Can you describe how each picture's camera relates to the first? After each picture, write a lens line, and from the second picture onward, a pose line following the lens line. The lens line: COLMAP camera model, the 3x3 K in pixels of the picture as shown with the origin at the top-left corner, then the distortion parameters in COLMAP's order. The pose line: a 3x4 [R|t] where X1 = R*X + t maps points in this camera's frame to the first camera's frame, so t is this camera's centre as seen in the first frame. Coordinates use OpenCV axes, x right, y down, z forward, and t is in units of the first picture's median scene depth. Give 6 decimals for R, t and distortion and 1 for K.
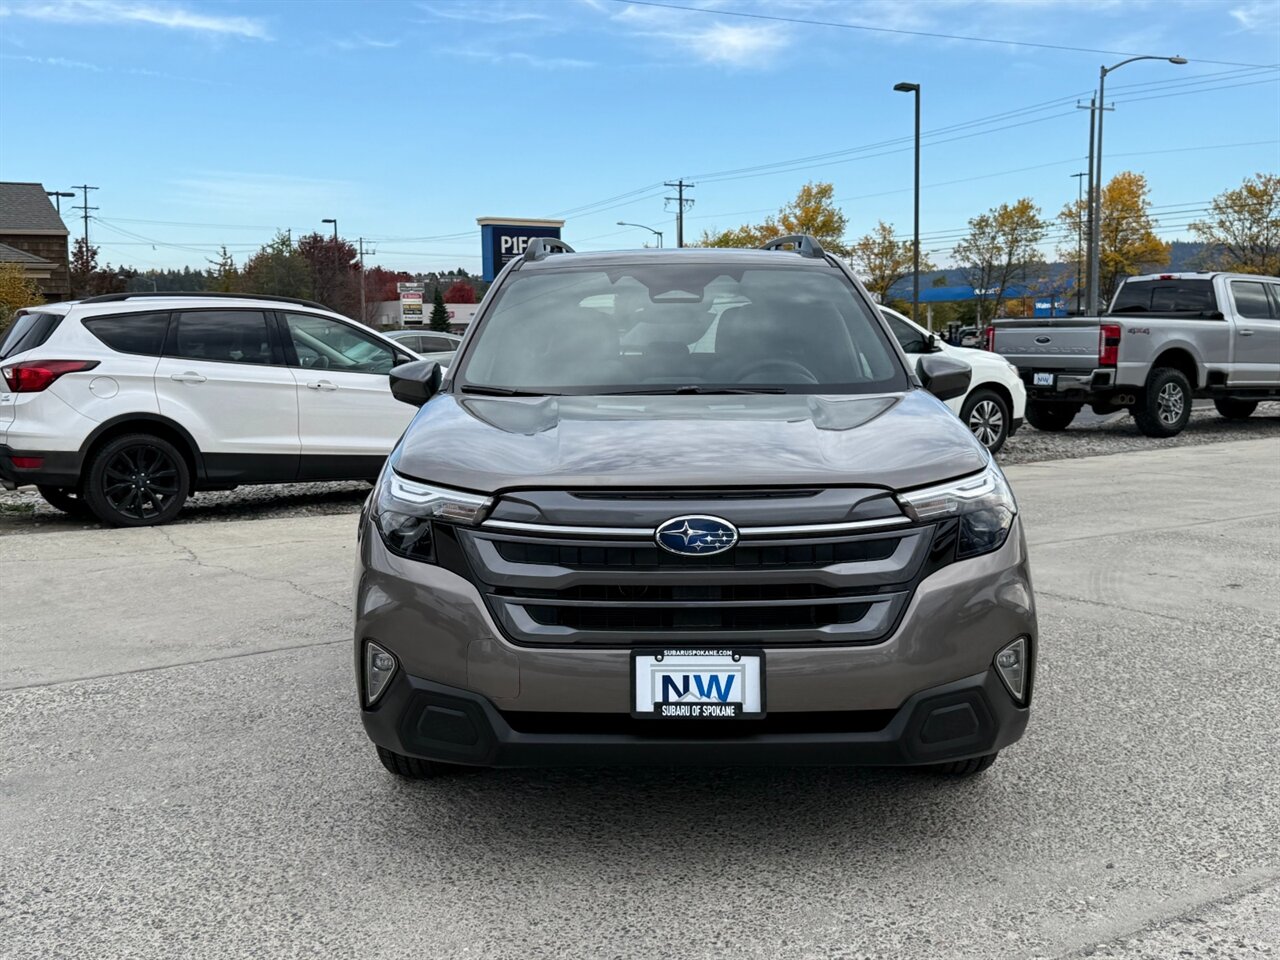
lens RADIAL K [[1358.9, 0, 639.1], [0, 1358.9, 517.6], [0, 0, 1]] dist [0.141191, -0.278577]
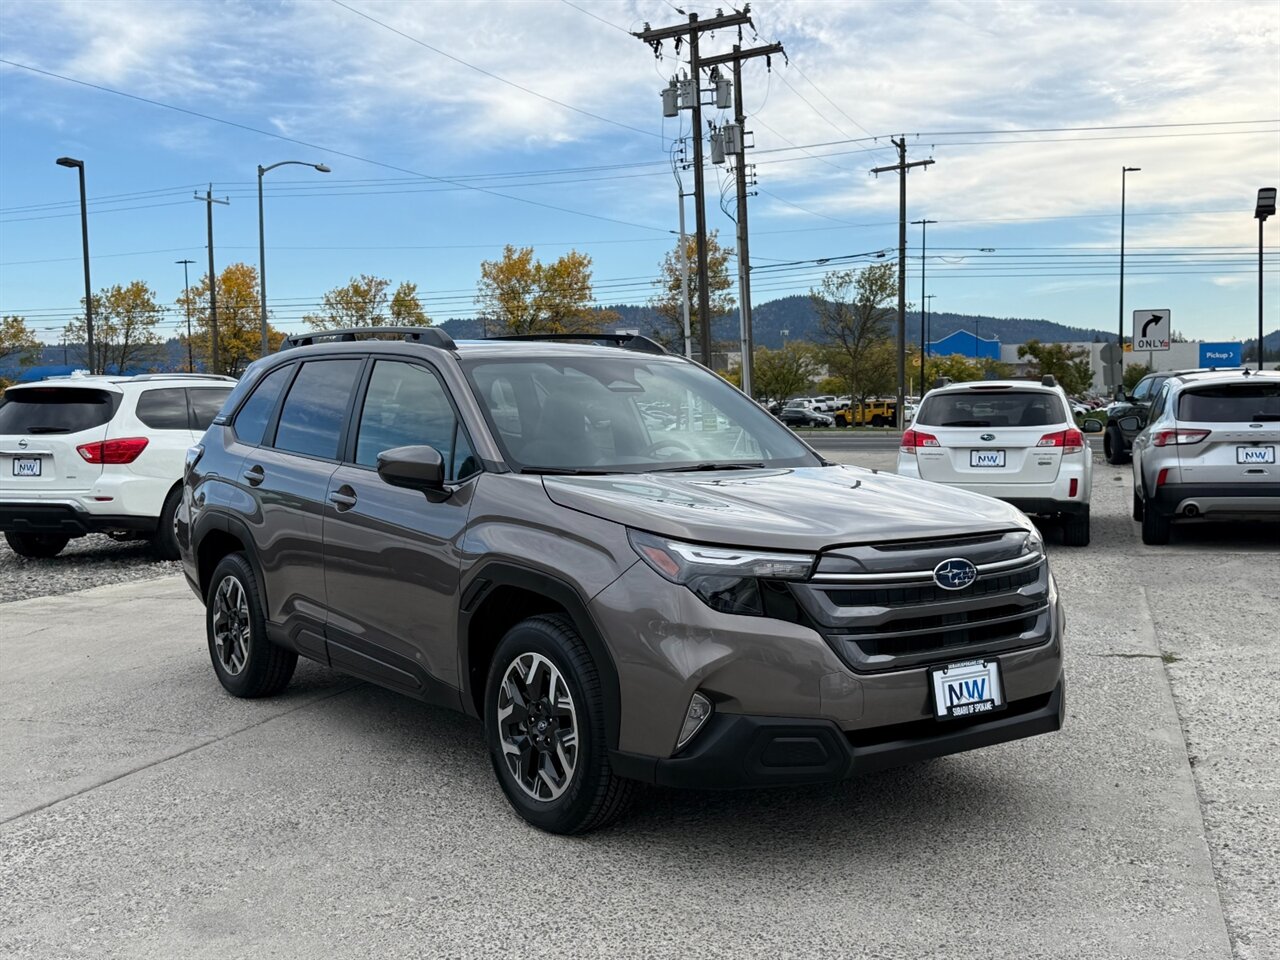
lens RADIAL K [[1358.9, 0, 639.1], [0, 1358.9, 517.6], [0, 0, 1]] dist [0.141191, -0.278577]
pose [[0.791832, -0.044228, 0.609135, -0.958885], [0.080458, 0.996236, -0.032255, -0.021662], [-0.605416, 0.074551, 0.792410, 0.141980]]
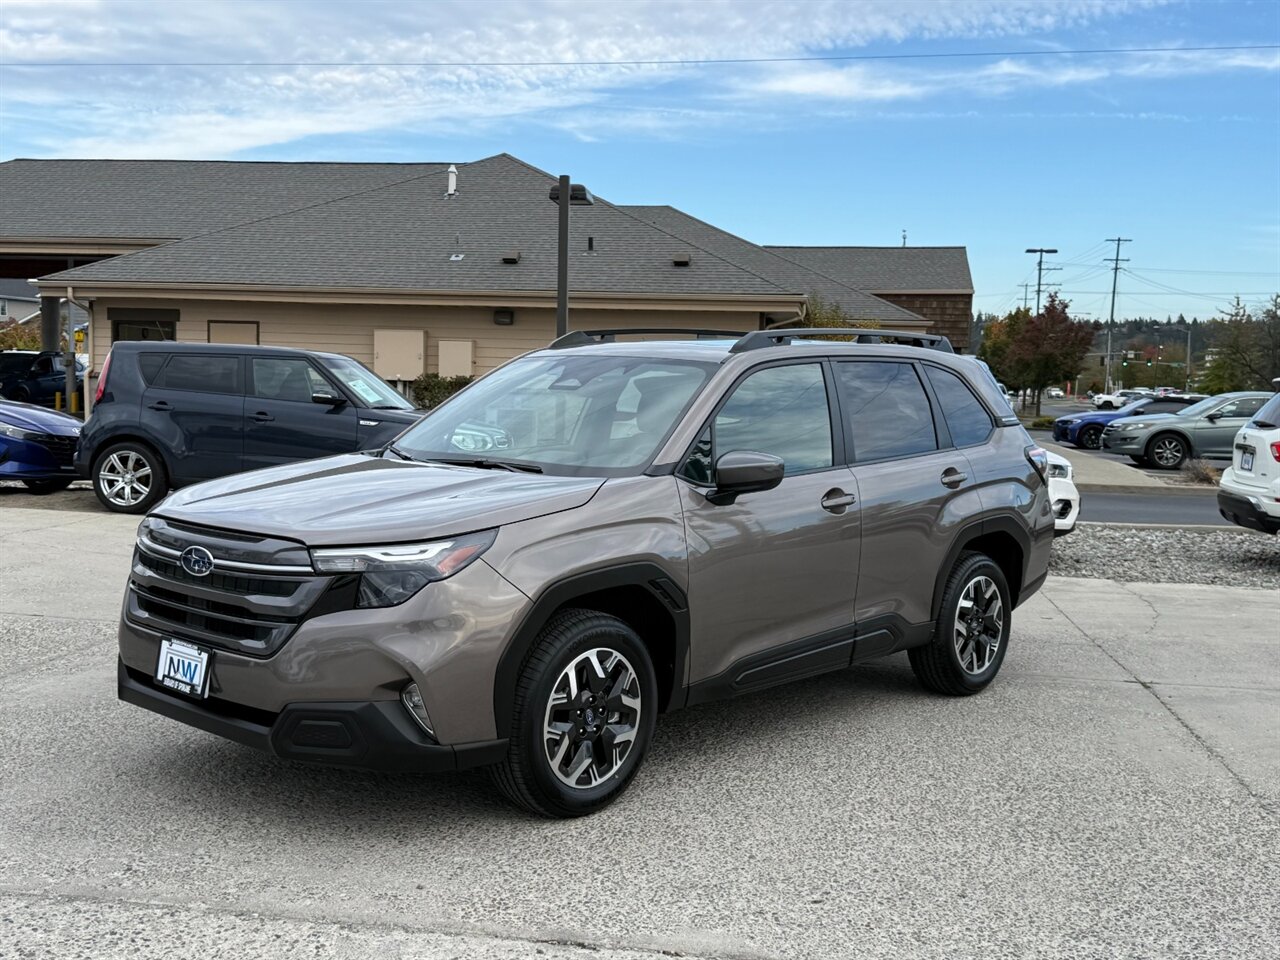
lens RADIAL K [[1358.9, 0, 639.1], [0, 1358.9, 517.6], [0, 0, 1]] dist [0.141191, -0.278577]
pose [[0.755159, 0.102423, -0.647491, 1.251524], [-0.124731, 0.992124, 0.011467, -0.099932], [0.643566, 0.072103, 0.761987, 0.211557]]
